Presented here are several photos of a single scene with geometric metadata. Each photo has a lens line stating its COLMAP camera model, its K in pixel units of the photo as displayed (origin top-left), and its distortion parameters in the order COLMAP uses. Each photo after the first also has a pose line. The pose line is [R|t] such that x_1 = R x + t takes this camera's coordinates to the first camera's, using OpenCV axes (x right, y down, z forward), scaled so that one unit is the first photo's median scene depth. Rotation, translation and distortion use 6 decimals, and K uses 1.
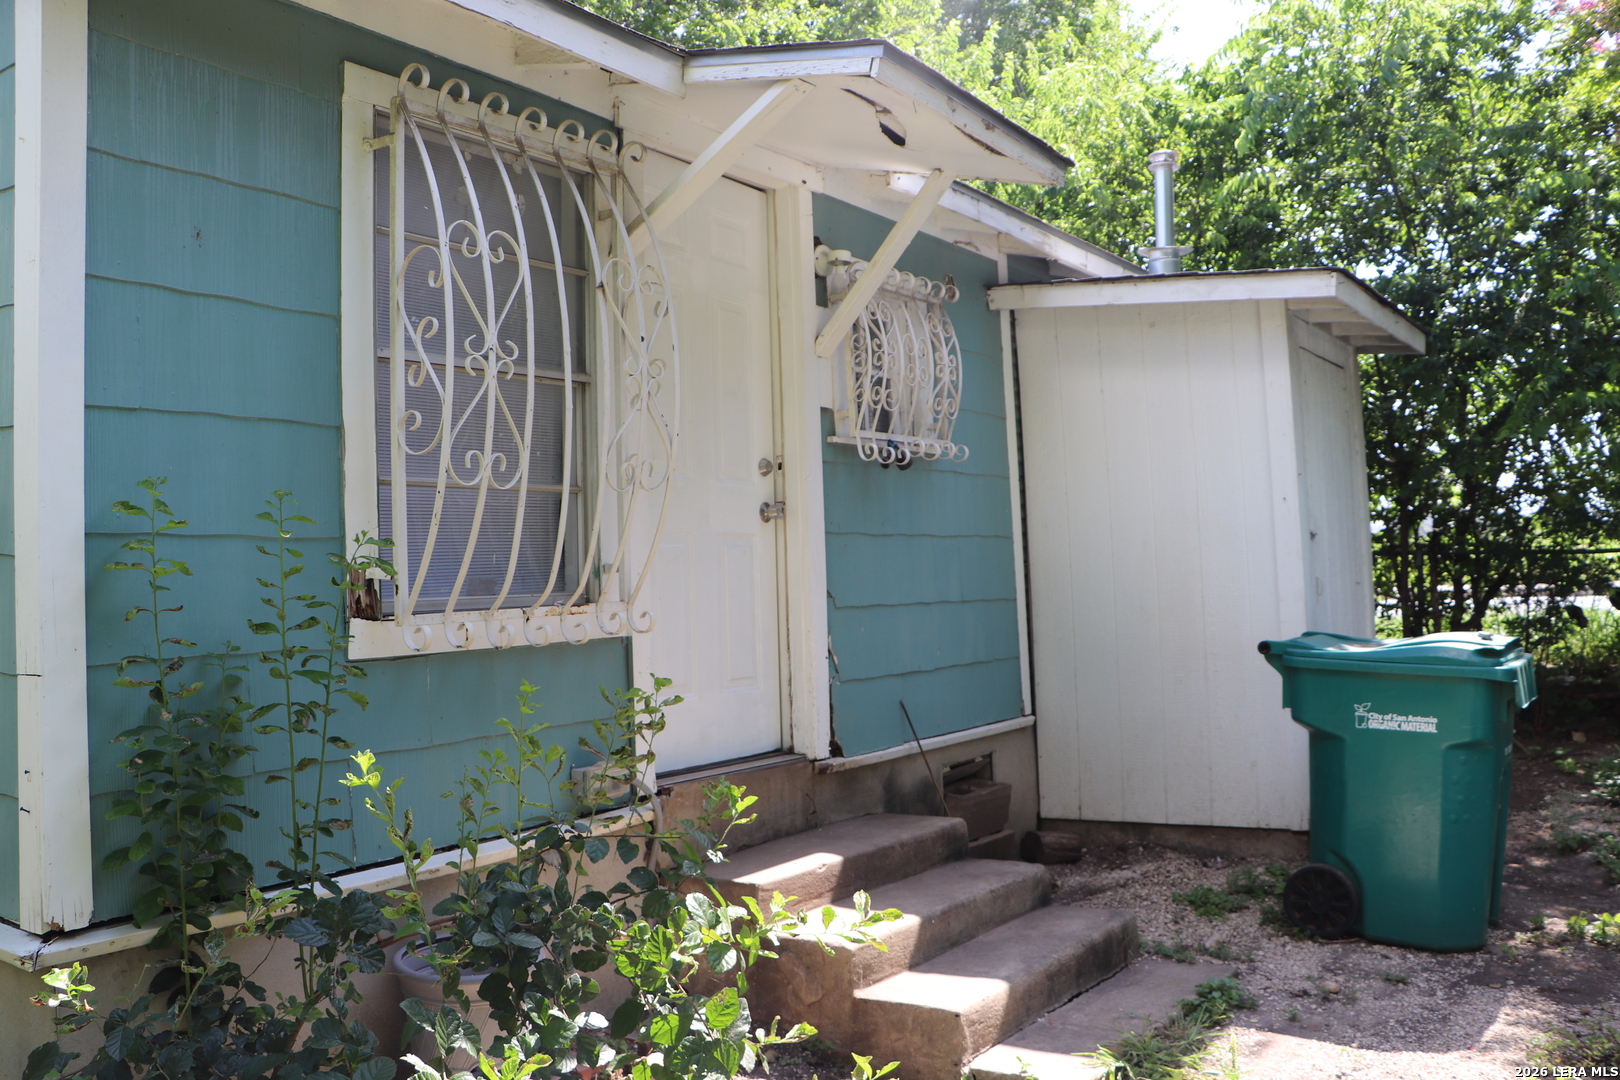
lens RADIAL K [[1351.9, 0, 820.4], [0, 1351.9, 536.6], [0, 0, 1]] dist [-0.183695, 0.165362]
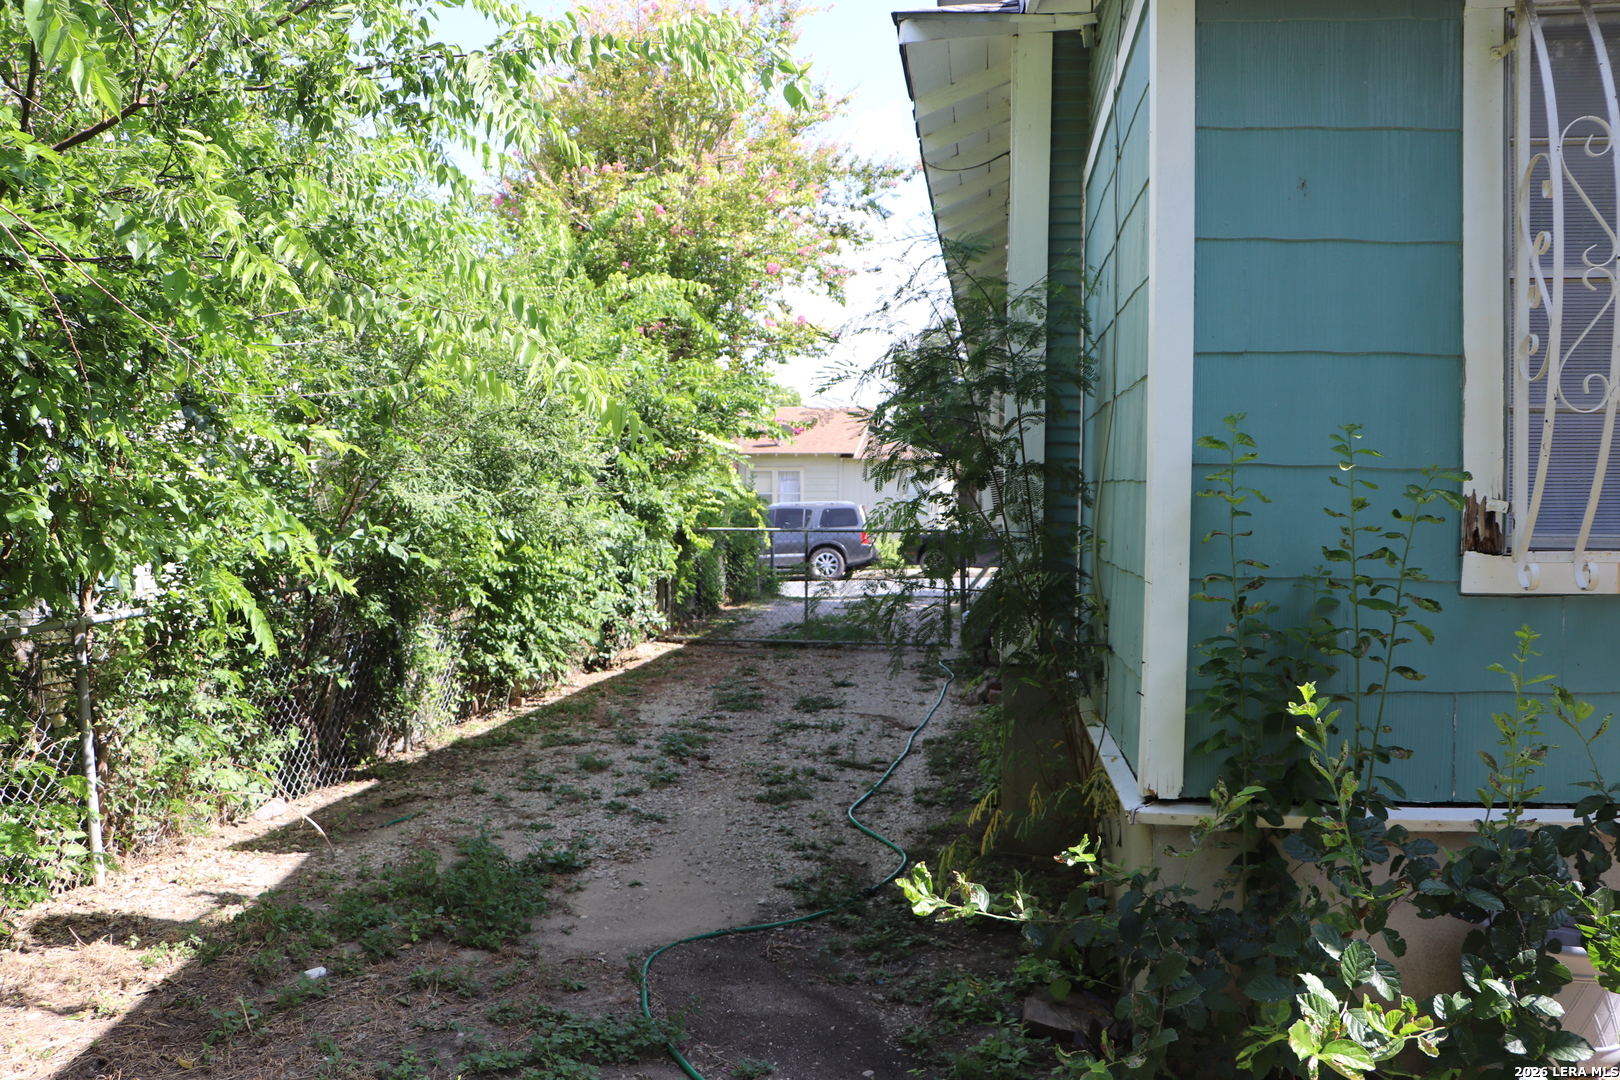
lens RADIAL K [[1351.9, 0, 820.4], [0, 1351.9, 536.6], [0, 0, 1]] dist [-0.183695, 0.165362]
pose [[0.456004, 0.050329, -0.888553, 0.302748], [0.004464, 0.998258, 0.058834, -0.008451], [0.889967, -0.030795, 0.454985, 0.142978]]
